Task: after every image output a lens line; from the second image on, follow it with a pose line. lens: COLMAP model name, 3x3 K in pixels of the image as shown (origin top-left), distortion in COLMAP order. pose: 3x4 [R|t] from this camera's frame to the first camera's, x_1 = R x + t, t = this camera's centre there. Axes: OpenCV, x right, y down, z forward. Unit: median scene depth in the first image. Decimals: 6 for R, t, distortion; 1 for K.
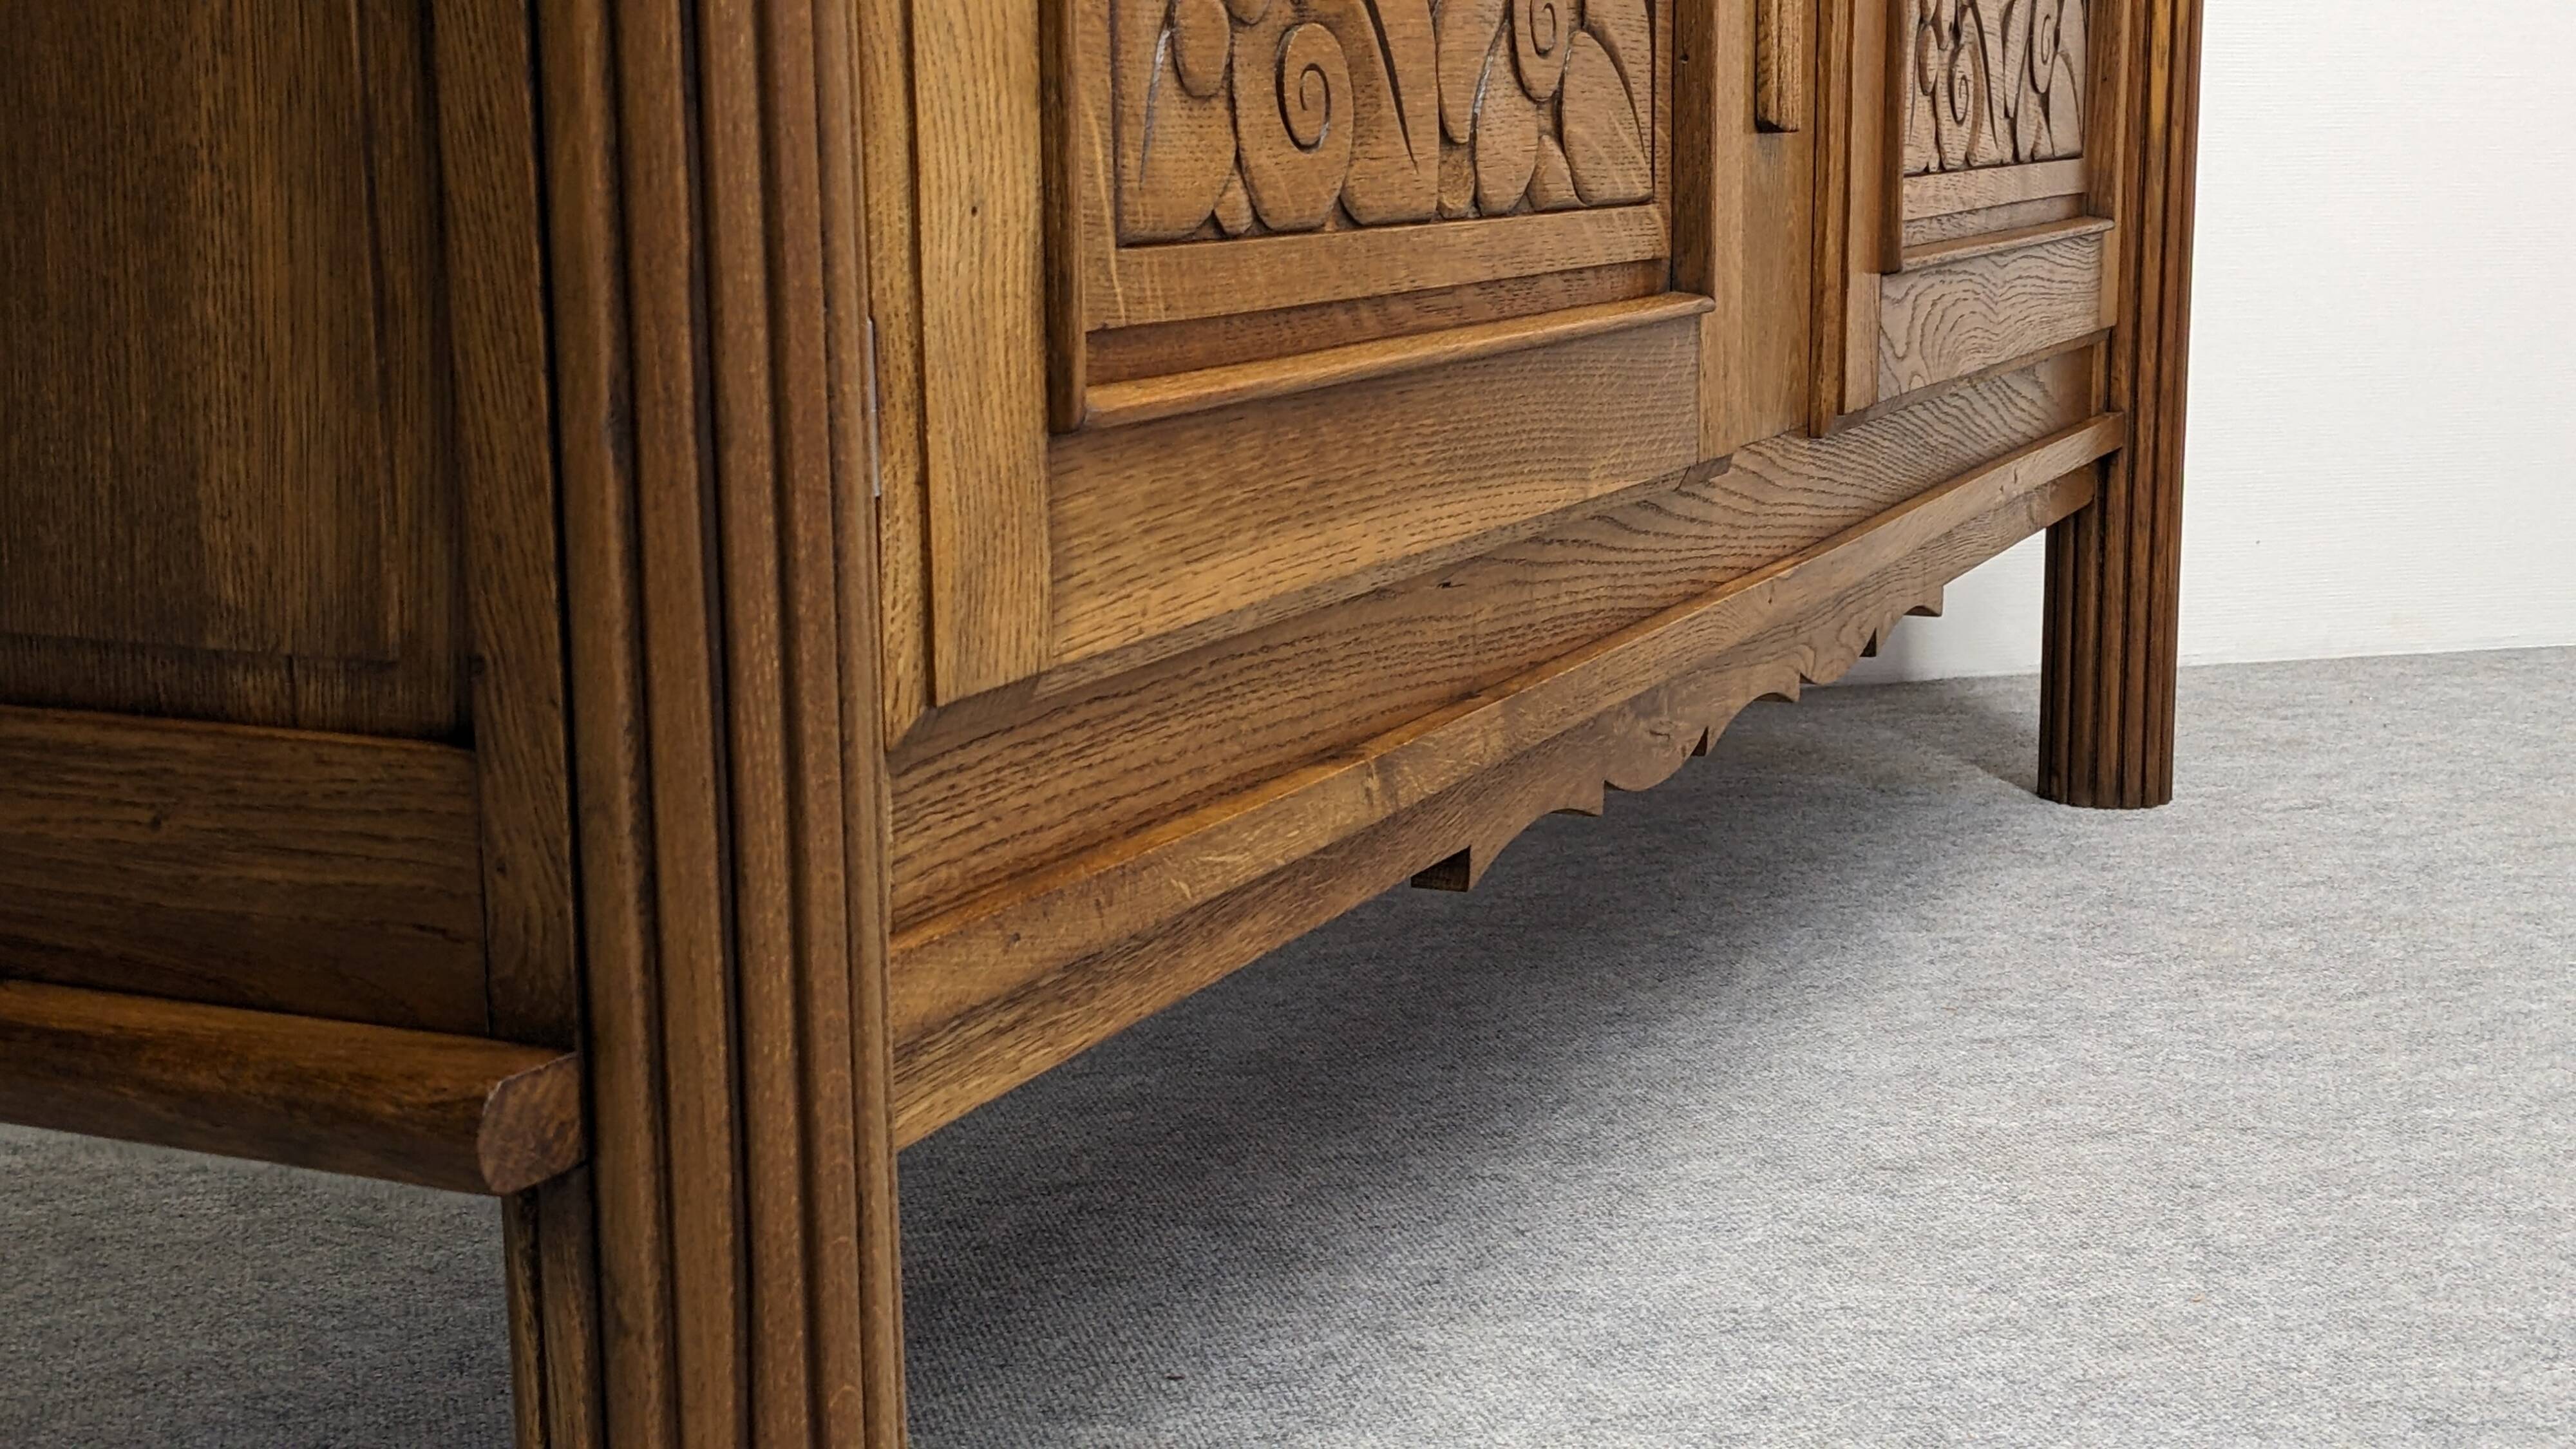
lens RADIAL K [[3362.7, 0, 1312.5], [0, 3362.7, 708.7], [0, 0, 1]] dist [0.073821, 0.000000]
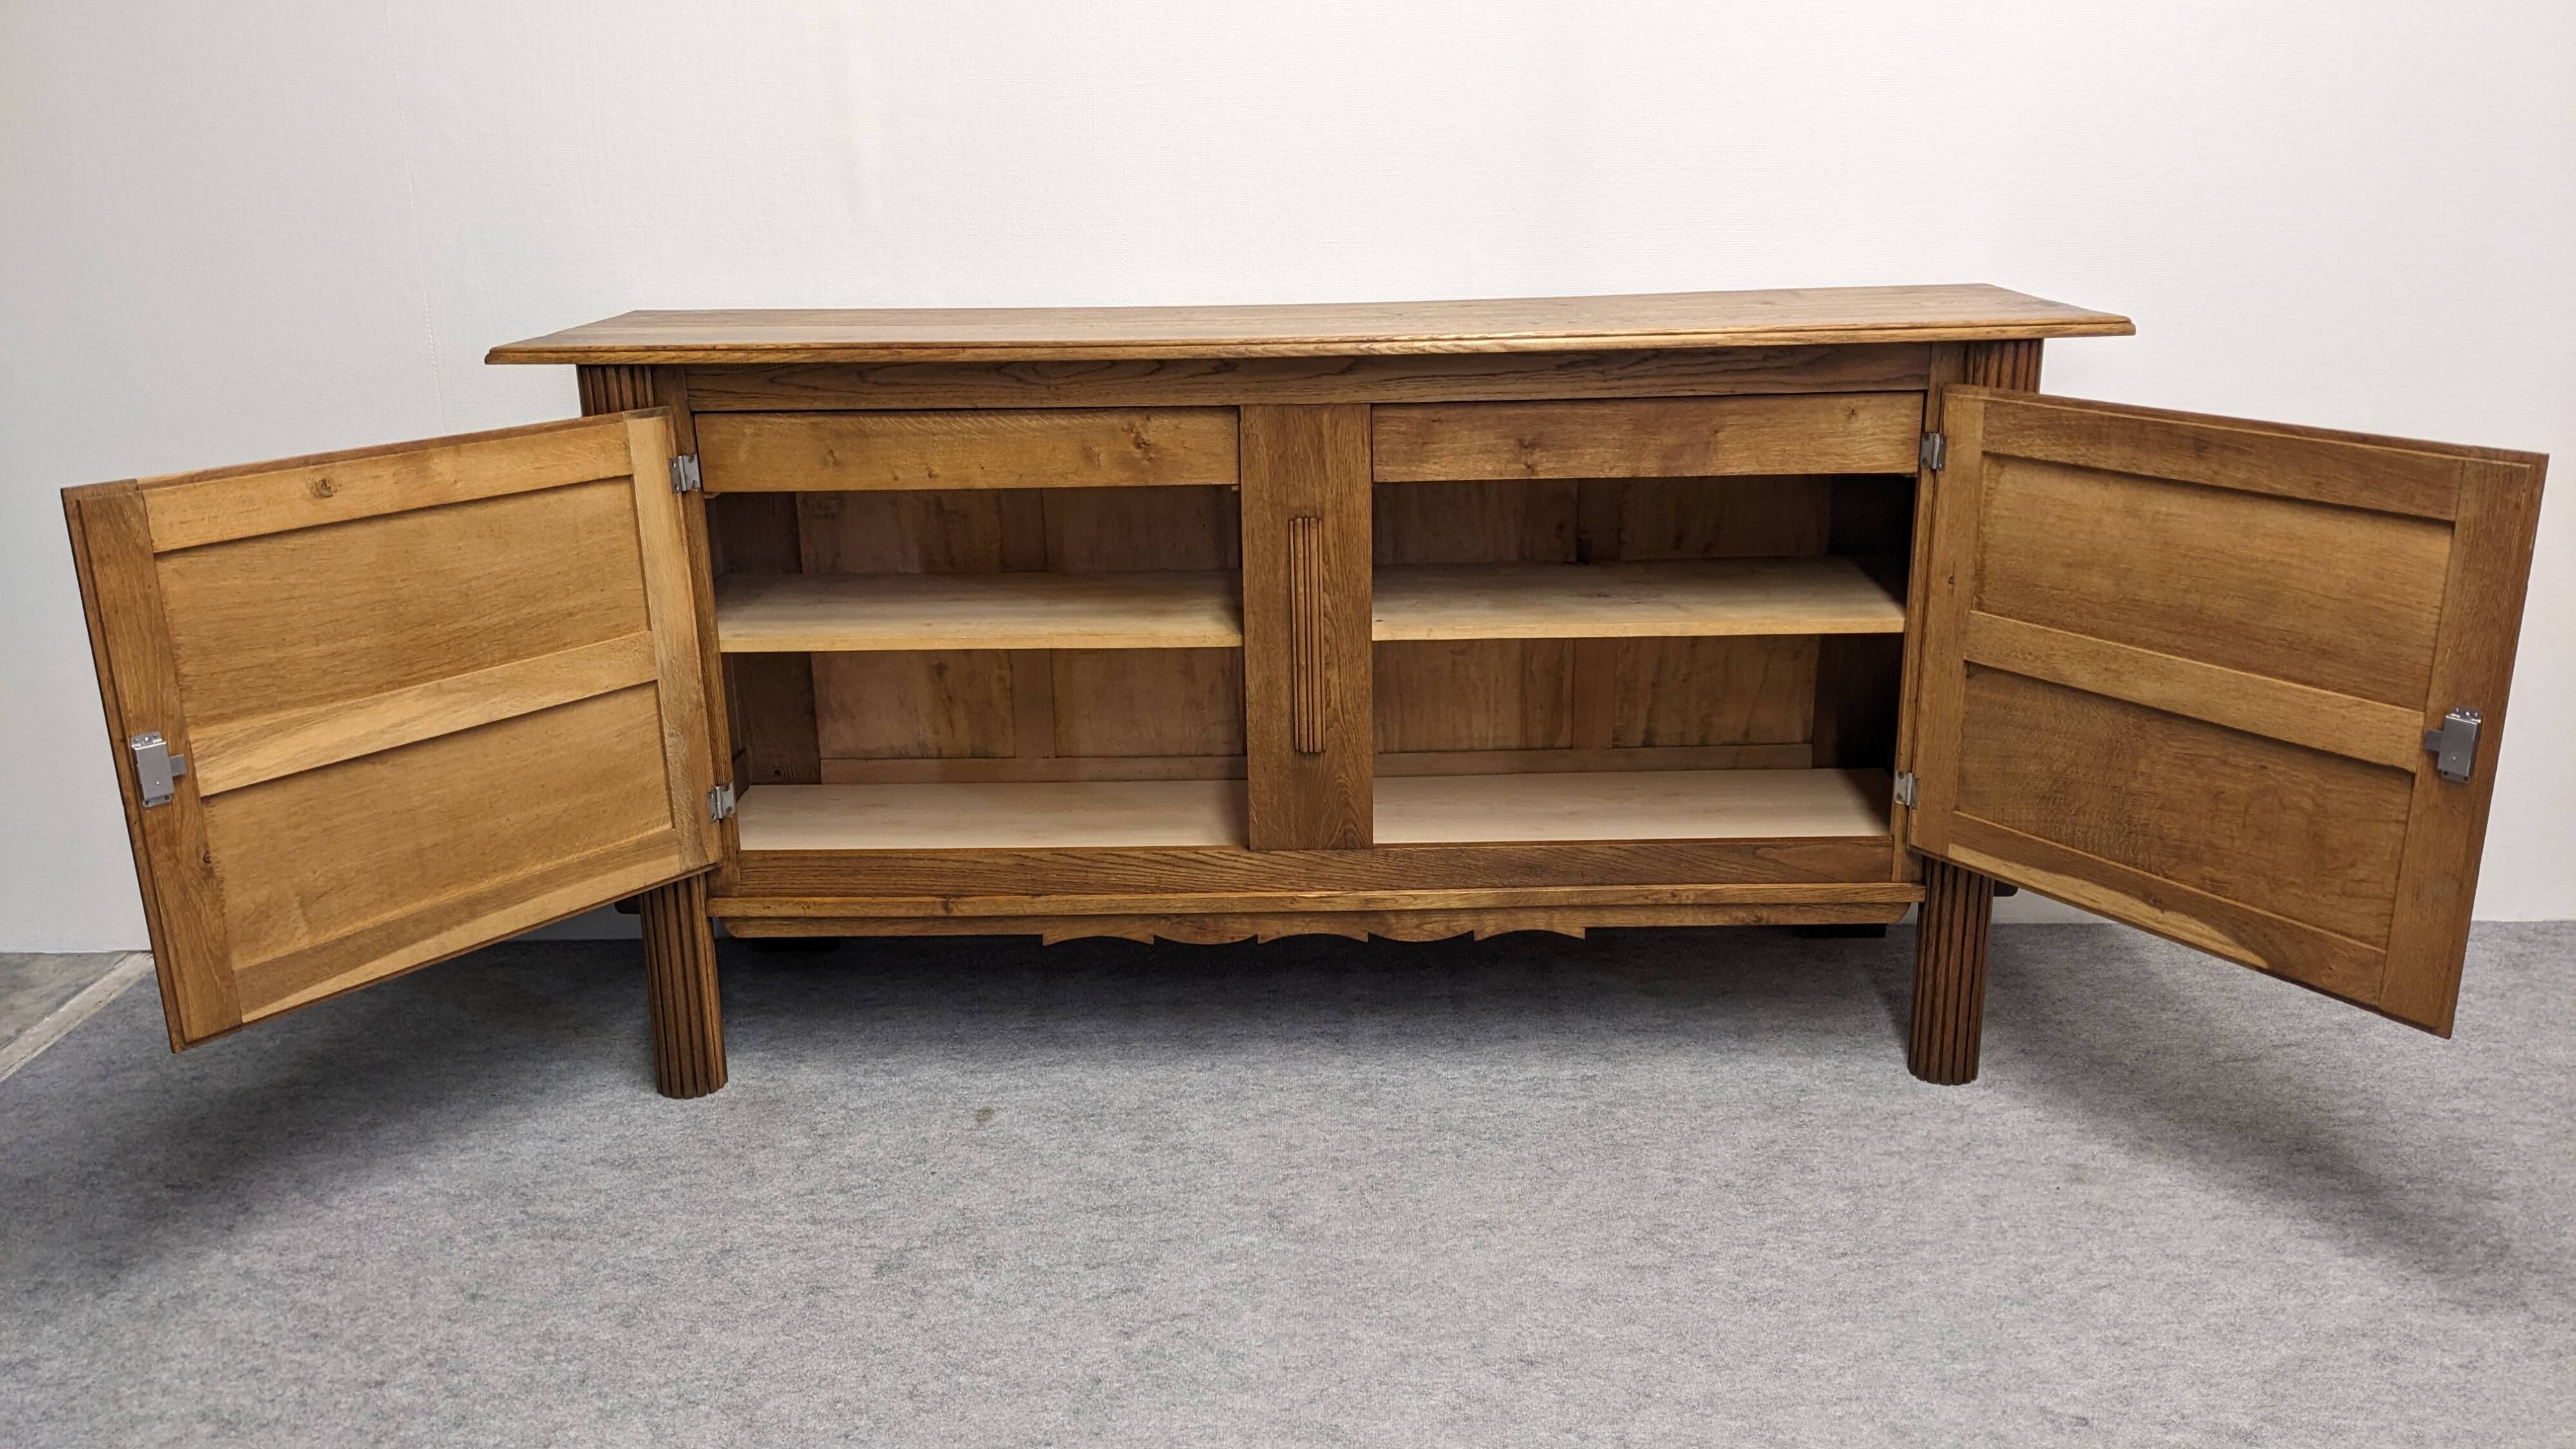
lens RADIAL K [[2018.8, 0, 1294.0], [0, 2018.8, 735.9], [0, 0, 1]] dist [0.062038, -0.100178]
pose [[0.397750, 0.266955, -0.877798, 2.518633], [-0.145811, 0.962968, 0.226786, -0.876121], [0.905833, 0.037789, 0.421945, 0.384676]]
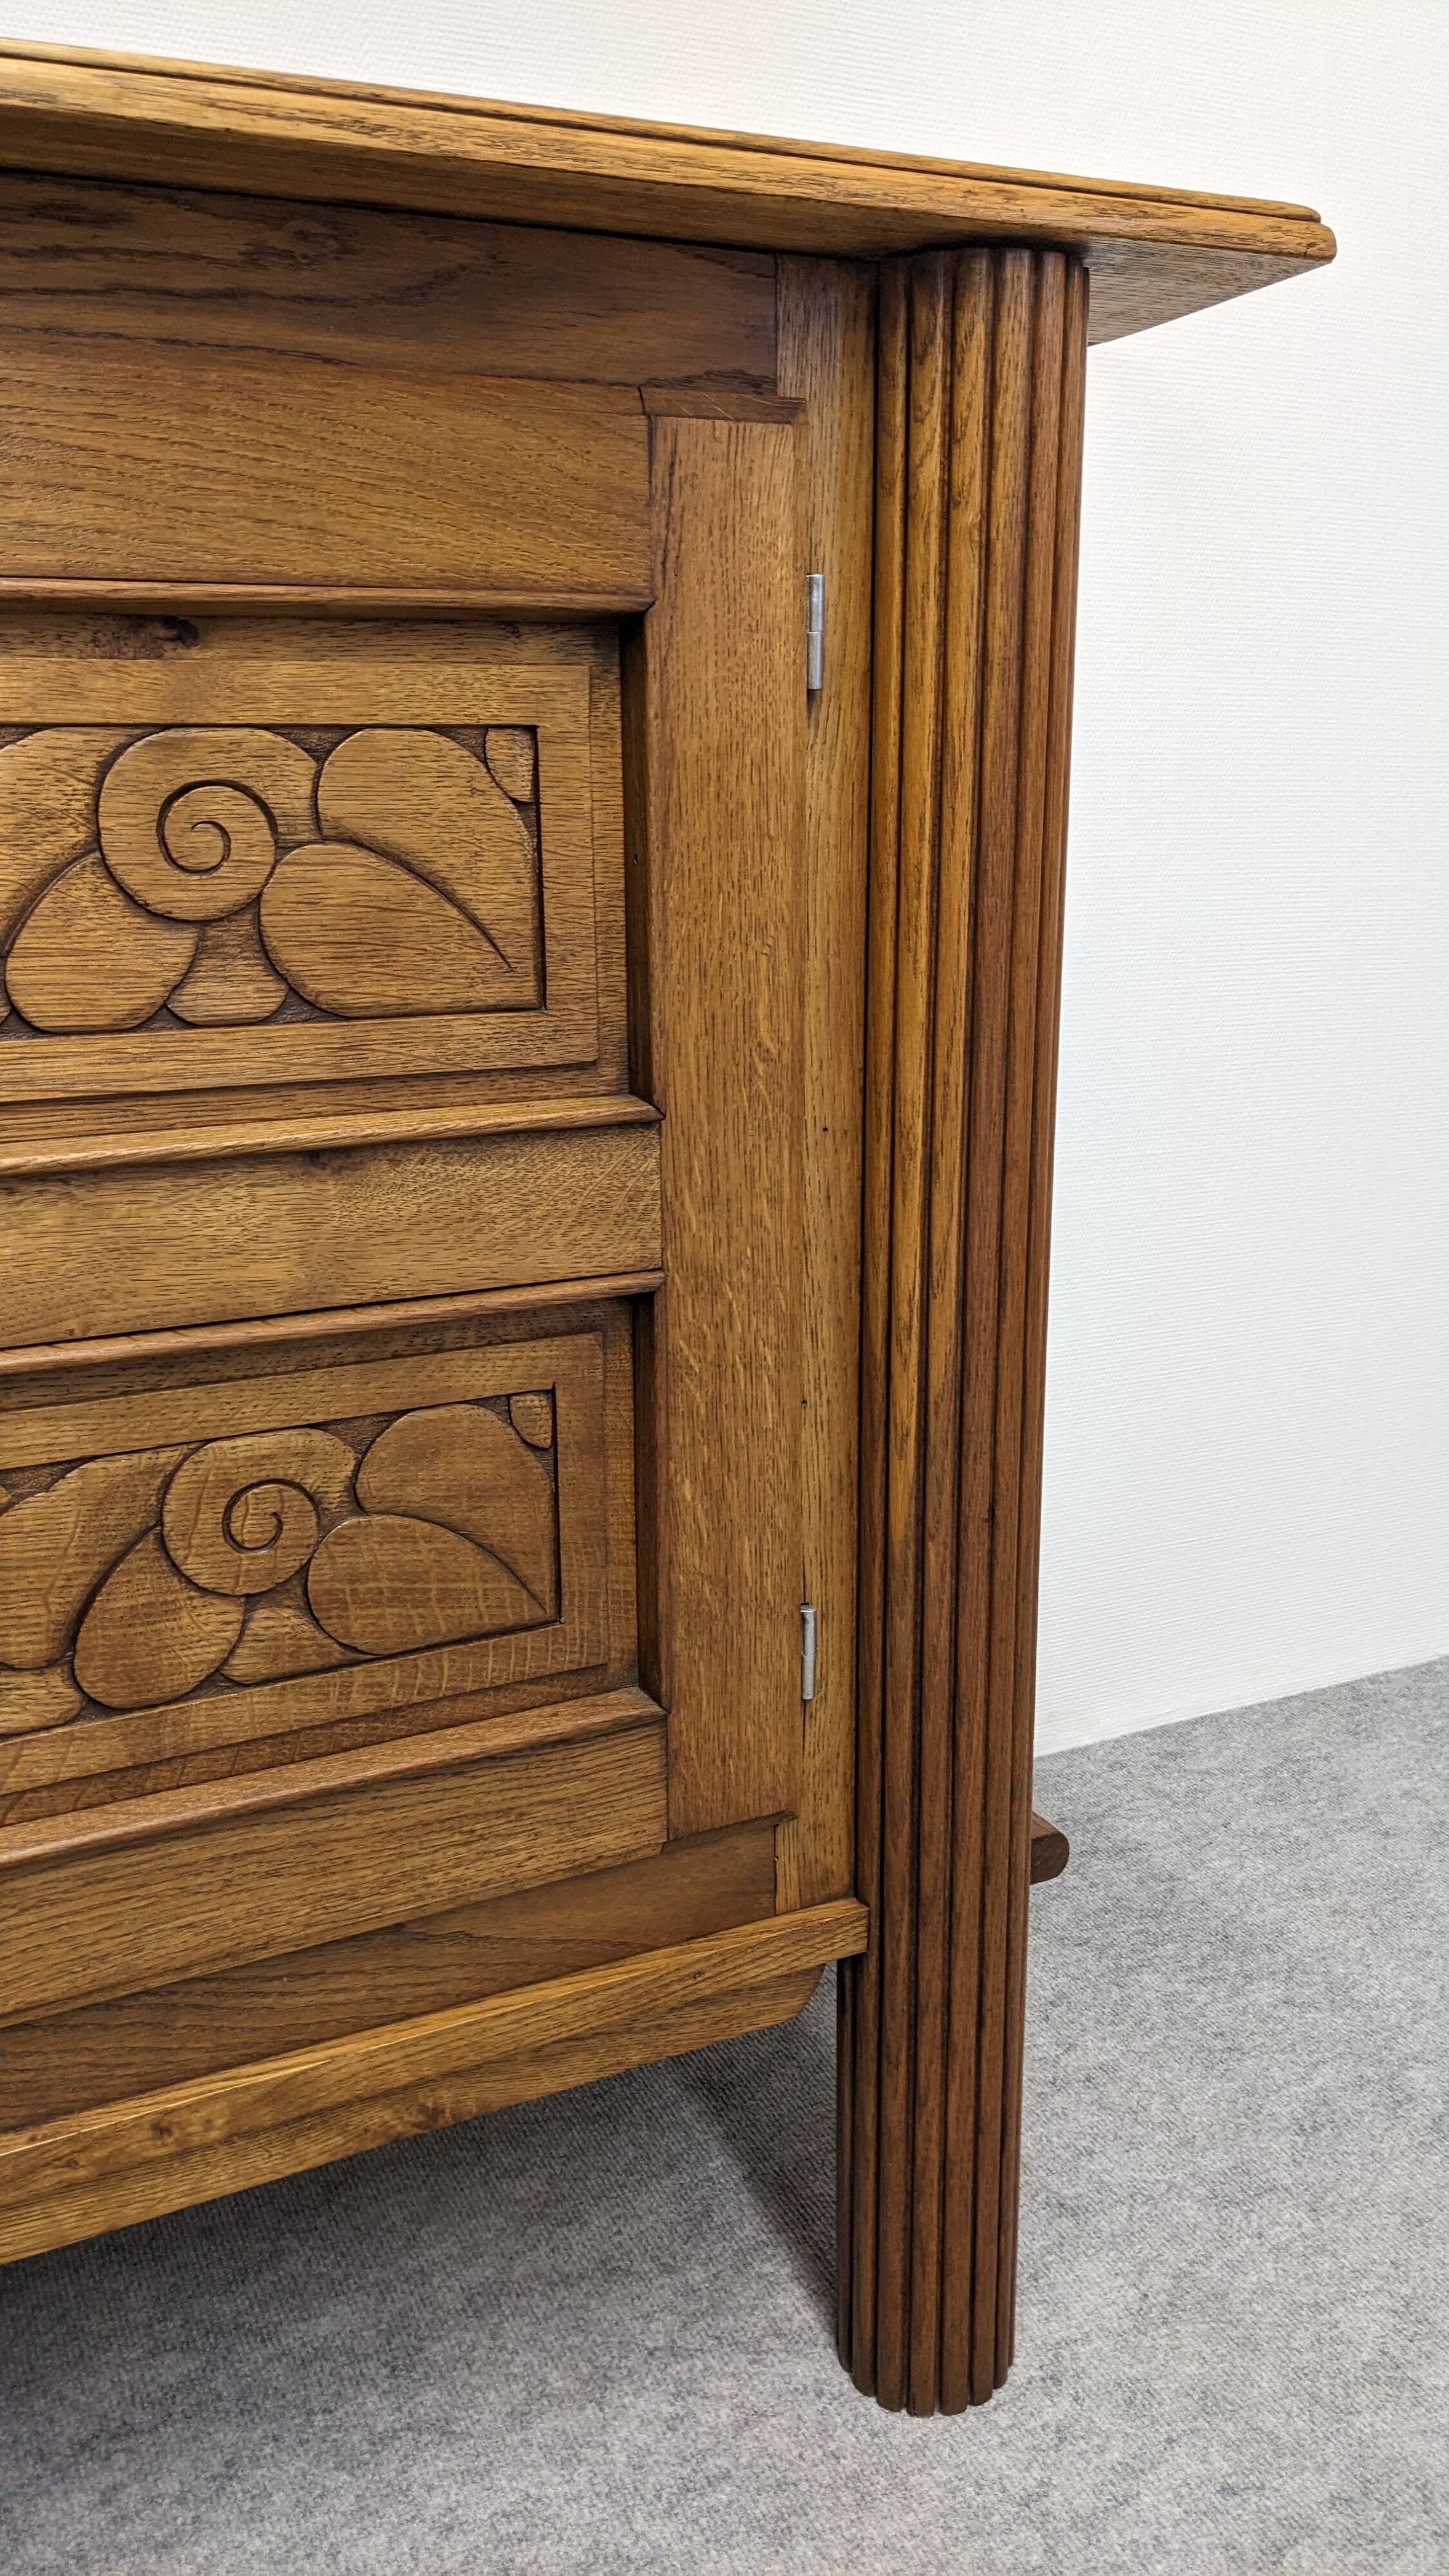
lens RADIAL K [[2018.8, 0, 720.9], [0, 2018.8, 1303.5], [0, 0, 1]] dist [0.062038, -0.100178]
pose [[0.768170, 0.162635, -0.619245, 1.044380], [-0.109880, 0.986337, 0.122741, -0.591887], [0.630746, -0.026243, 0.775545, 1.498193]]
